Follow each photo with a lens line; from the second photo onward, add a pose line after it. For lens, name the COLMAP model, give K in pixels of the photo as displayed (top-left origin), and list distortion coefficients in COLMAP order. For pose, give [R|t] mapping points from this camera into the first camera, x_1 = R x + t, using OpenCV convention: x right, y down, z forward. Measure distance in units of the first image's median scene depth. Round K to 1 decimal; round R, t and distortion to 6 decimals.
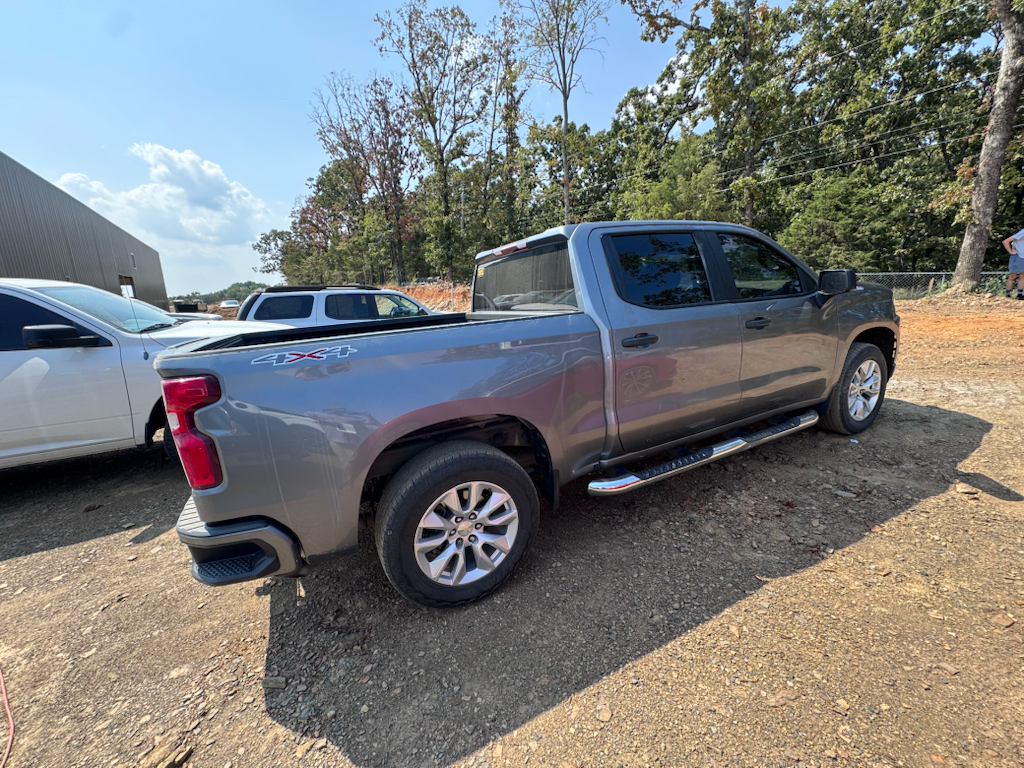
lens RADIAL K [[407.1, 0, 512.0], [0, 407.1, 384.0], [0, 0, 1]] dist [0.000399, -0.000245]
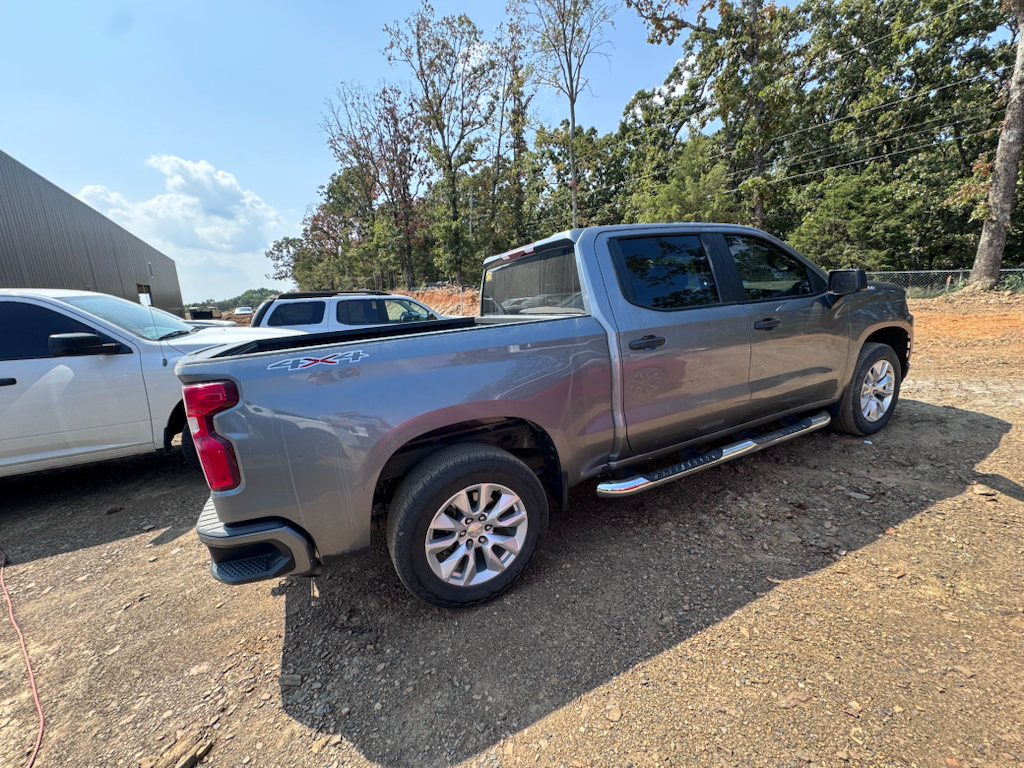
lens RADIAL K [[407.1, 0, 512.0], [0, 407.1, 384.0], [0, 0, 1]] dist [0.000399, -0.000245]
pose [[0.999707, -0.007557, -0.022983, 0.000593], [0.007371, 0.999939, -0.008192, 0.000218], [0.023044, 0.008020, 0.999702, -0.003490]]
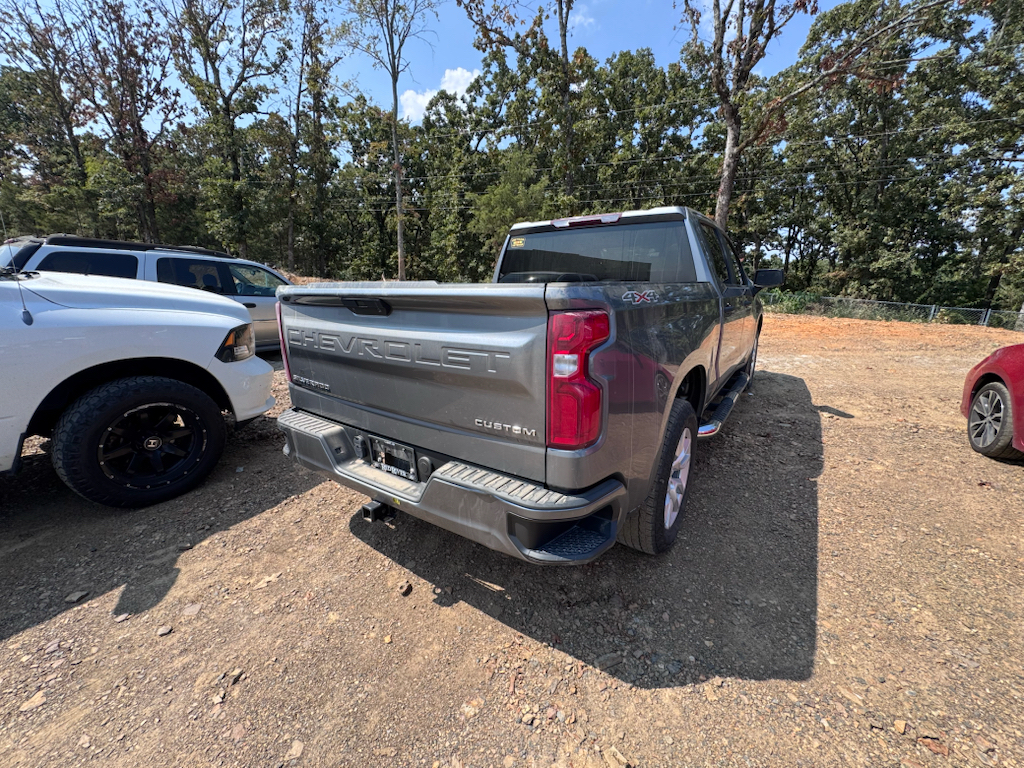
lens RADIAL K [[407.1, 0, 512.0], [0, 407.1, 384.0], [0, 0, 1]] dist [0.000399, -0.000245]
pose [[0.879371, -0.045374, 0.473970, -0.237829], [0.043456, 0.998943, 0.015006, 0.020230], [-0.474150, 0.007401, 0.880413, 0.061929]]
